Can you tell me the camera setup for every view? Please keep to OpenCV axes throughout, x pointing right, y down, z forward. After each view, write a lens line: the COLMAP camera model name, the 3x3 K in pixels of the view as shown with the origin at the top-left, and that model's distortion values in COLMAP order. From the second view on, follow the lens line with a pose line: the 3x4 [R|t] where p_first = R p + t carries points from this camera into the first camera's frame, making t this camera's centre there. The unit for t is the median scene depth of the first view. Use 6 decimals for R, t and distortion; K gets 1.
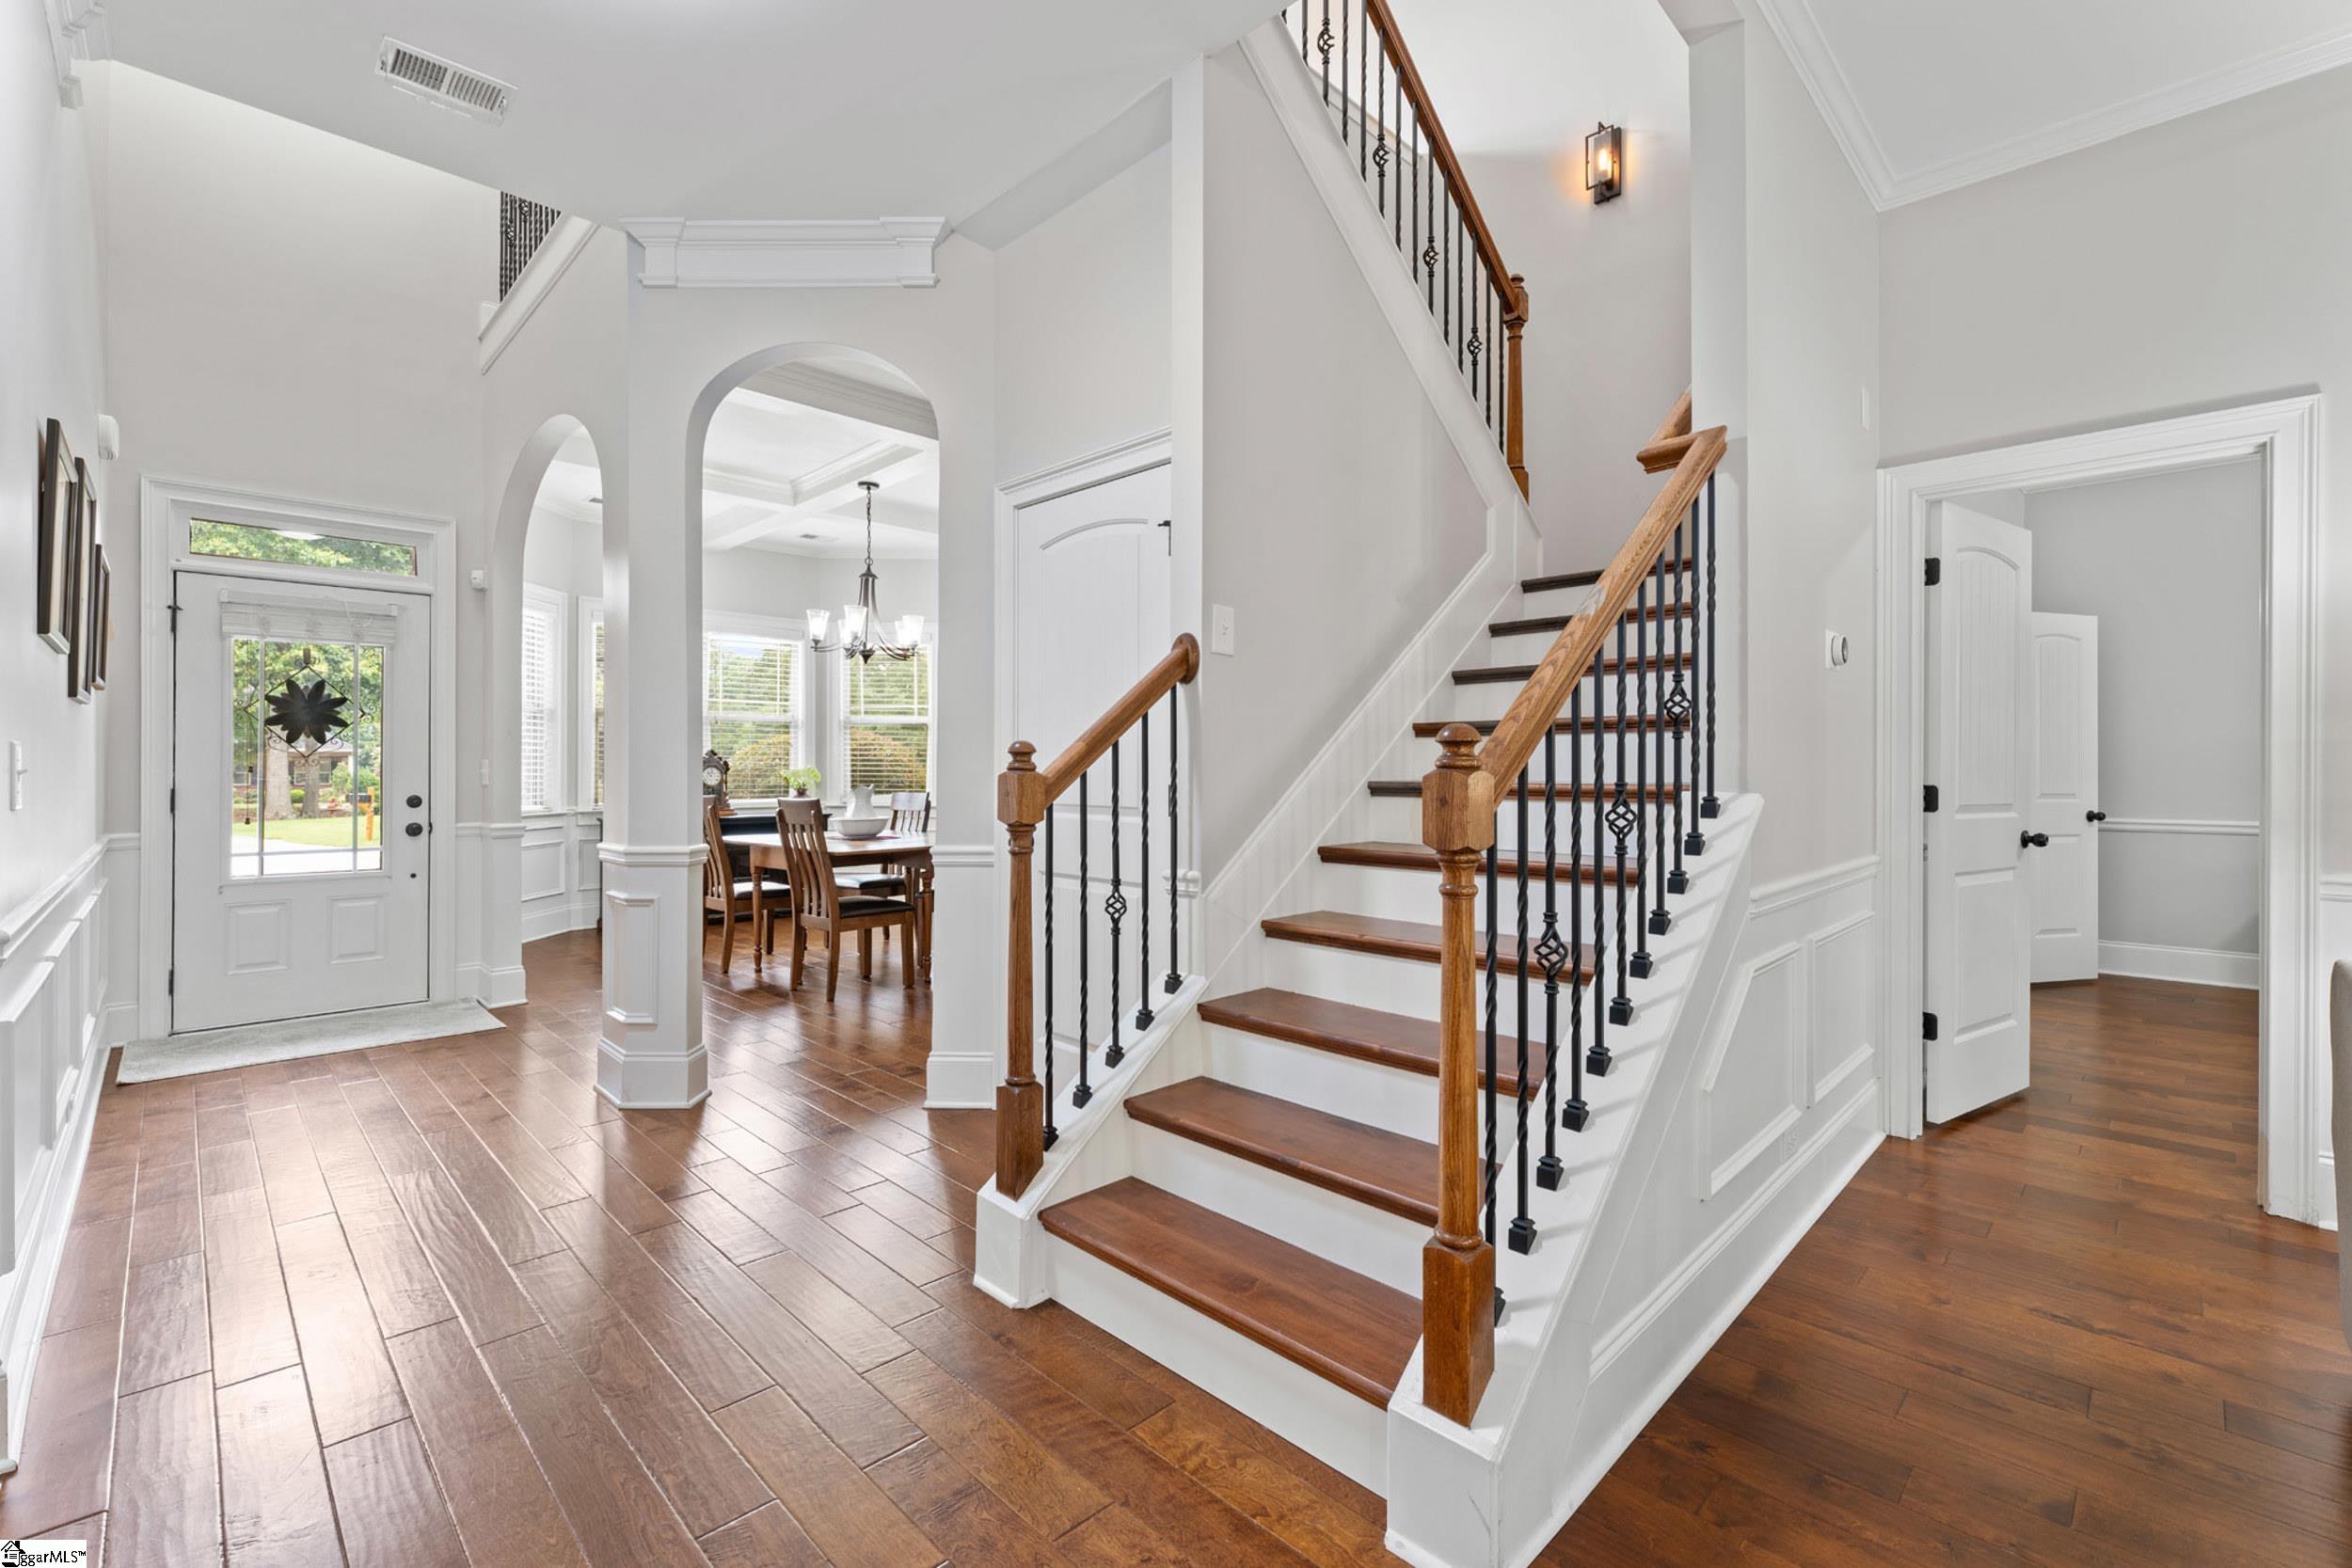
lens RADIAL K [[1011.4, 0, 1165.6], [0, 1011.4, 772.5], [0, 0, 1]] dist [0.004180, -0.002760]
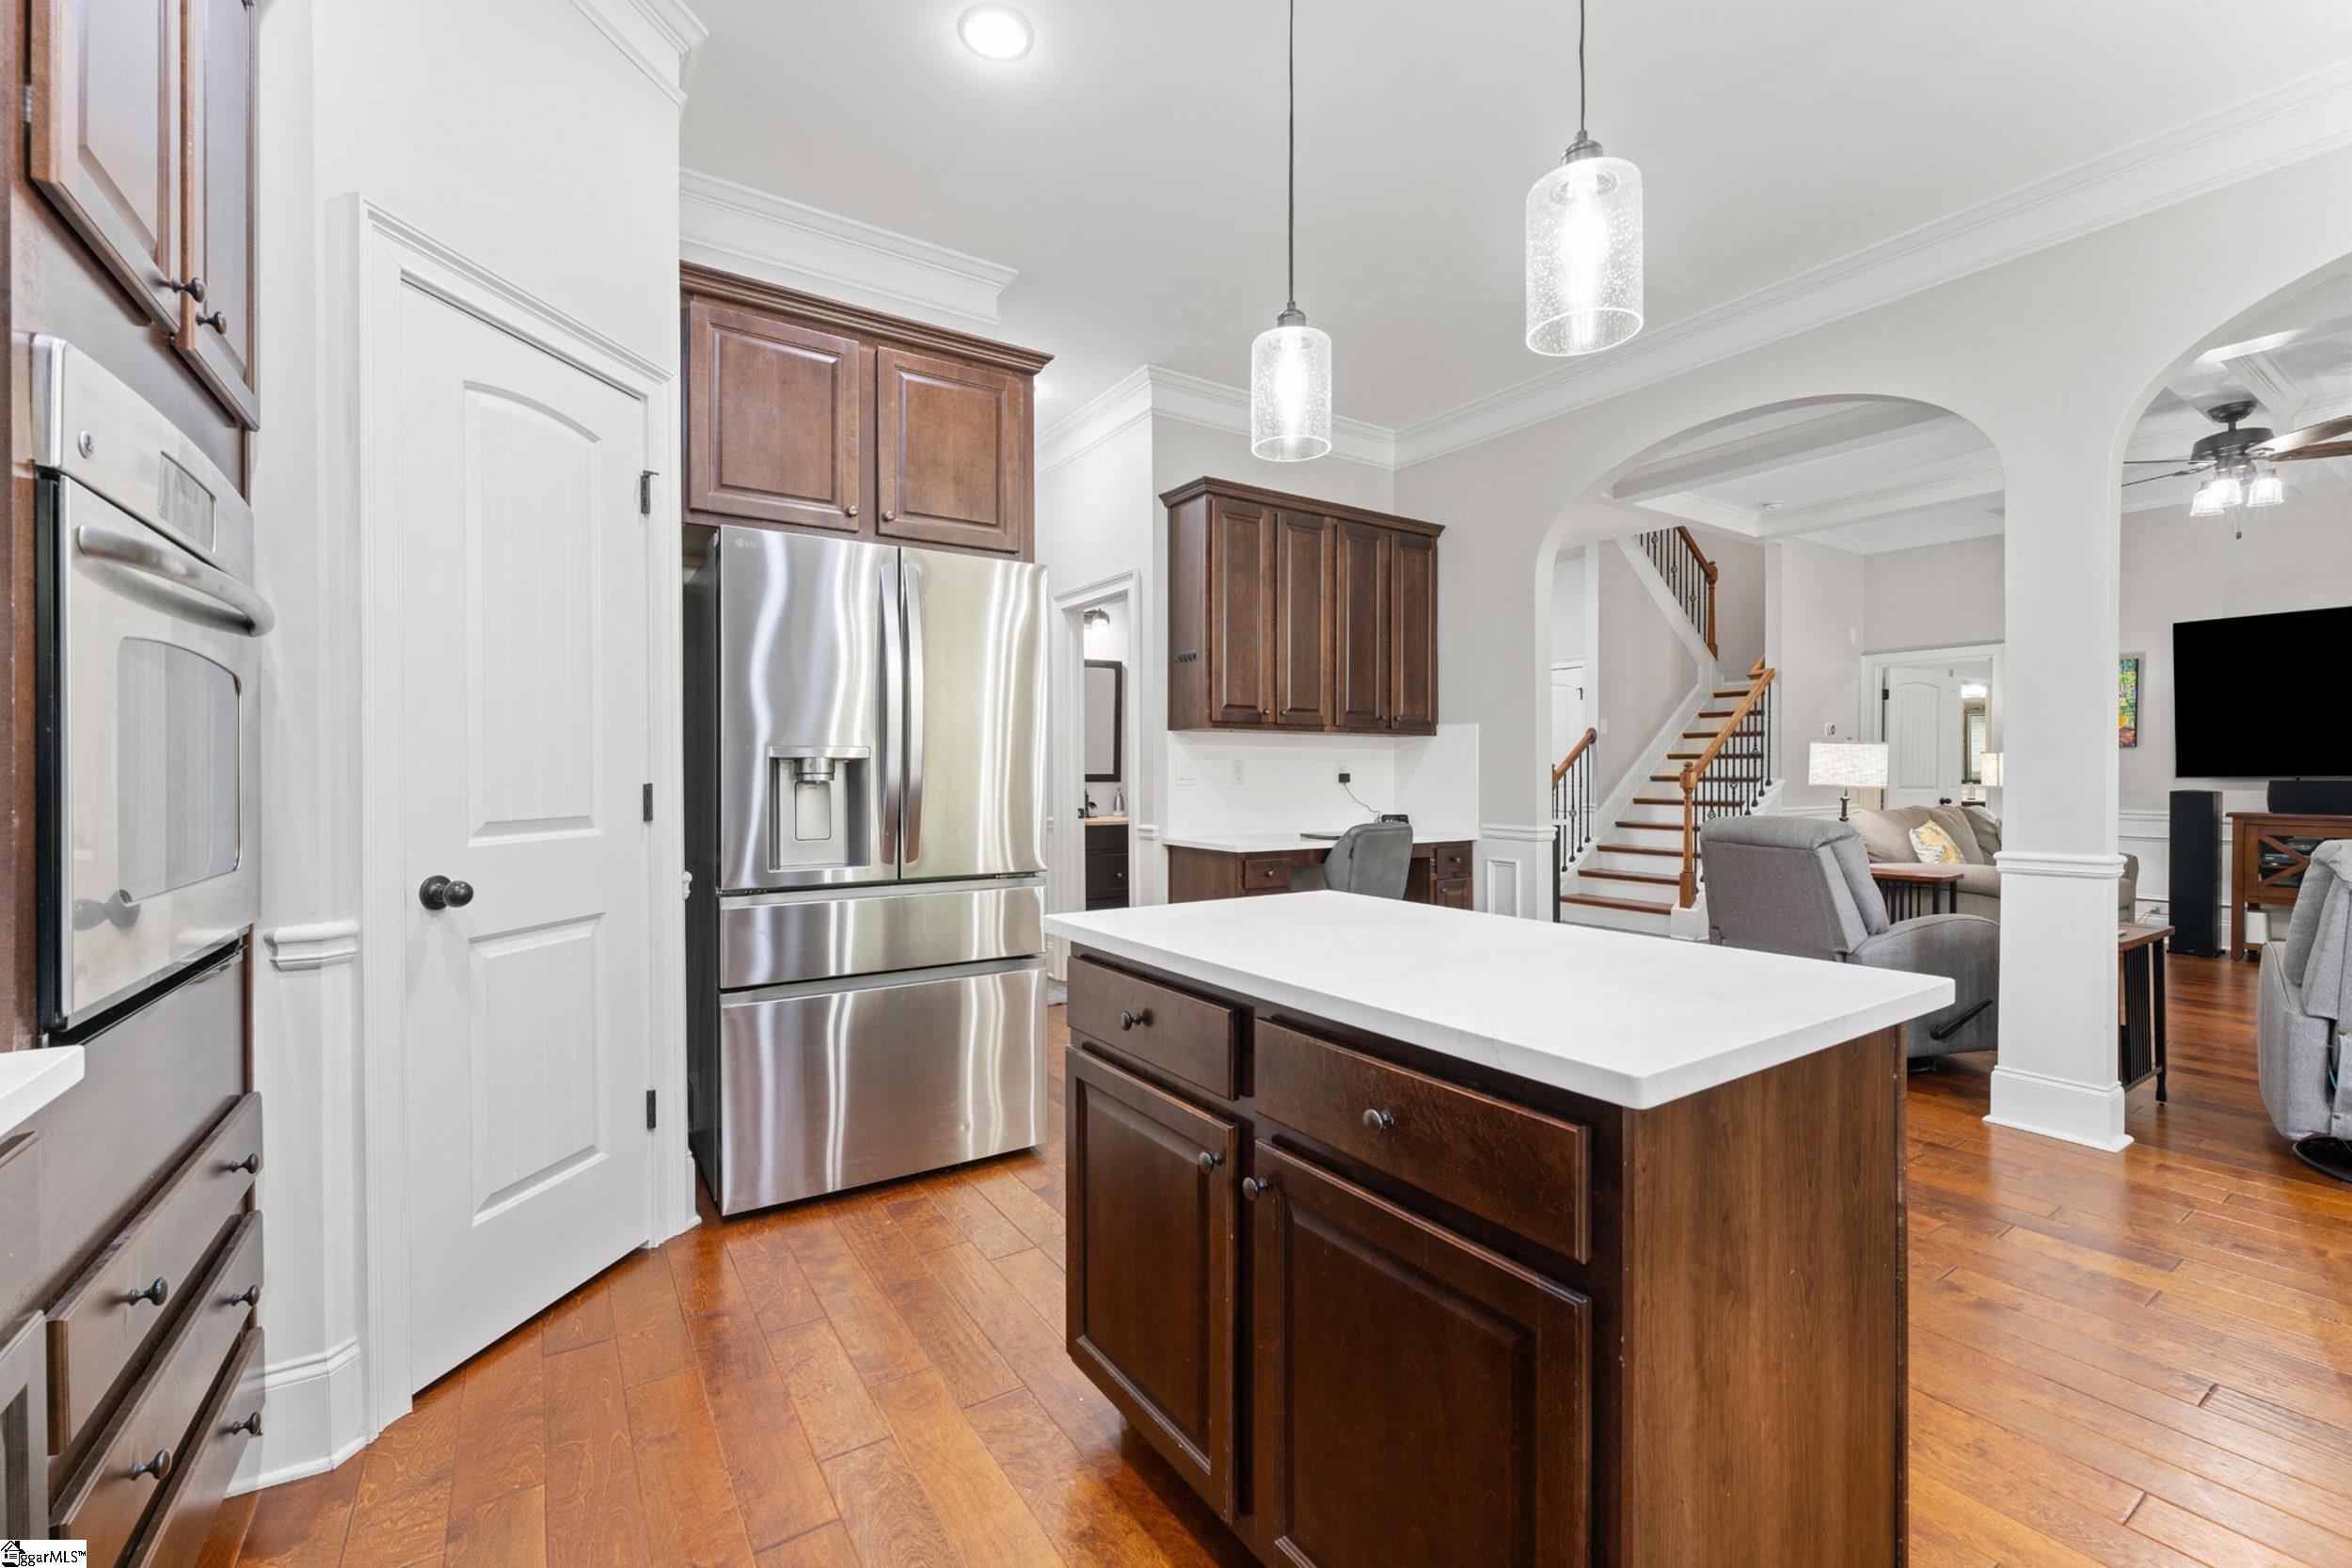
lens RADIAL K [[1011.4, 0, 1146.0], [0, 1011.4, 778.7], [0, 0, 1]] dist [0.004180, -0.002760]
pose [[0.980084, 0.001472, -0.198579, -0.586220], [-0.001194, 0.999998, 0.001520, 0.012570], [0.198581, -0.001253, 0.980084, -1.935062]]
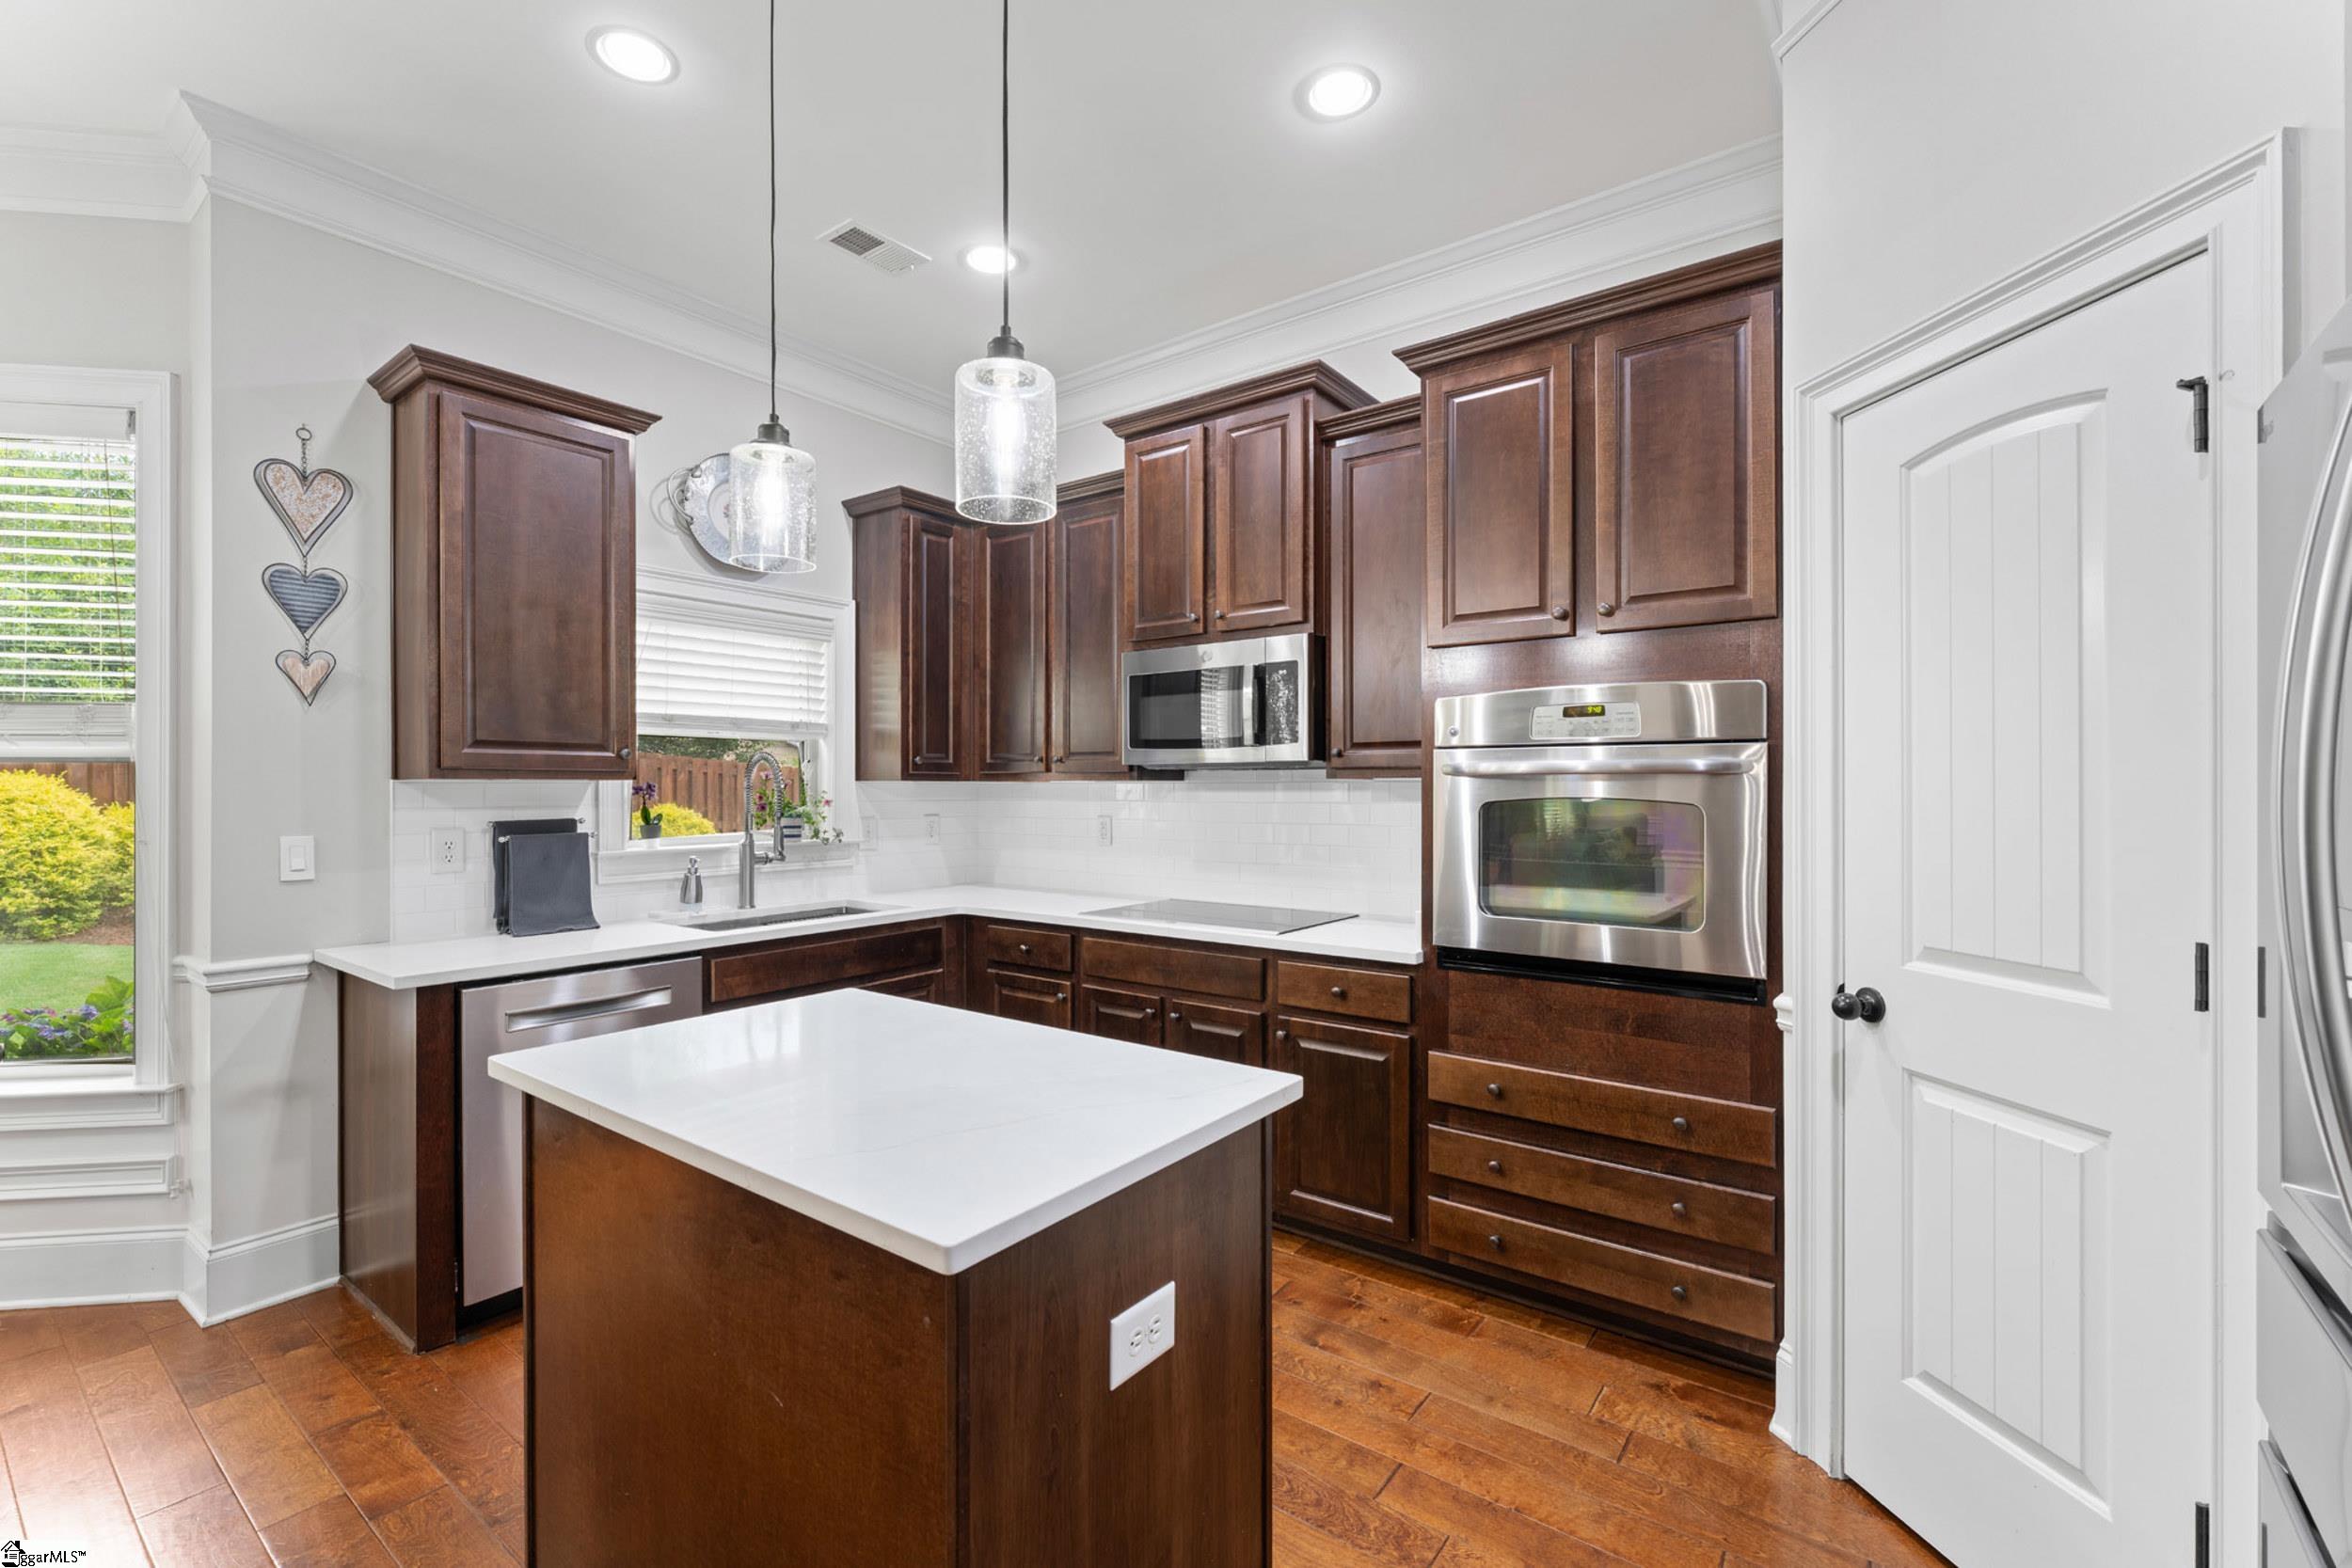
lens RADIAL K [[1011.4, 0, 1154.8], [0, 1011.4, 791.5], [0, 0, 1]] dist [0.004180, -0.002760]
pose [[-0.990178, 0.003973, -0.139756, -0.617824], [0.003351, 0.999983, 0.004690, -0.049802], [0.139772, 0.004175, -0.990175, -0.880050]]
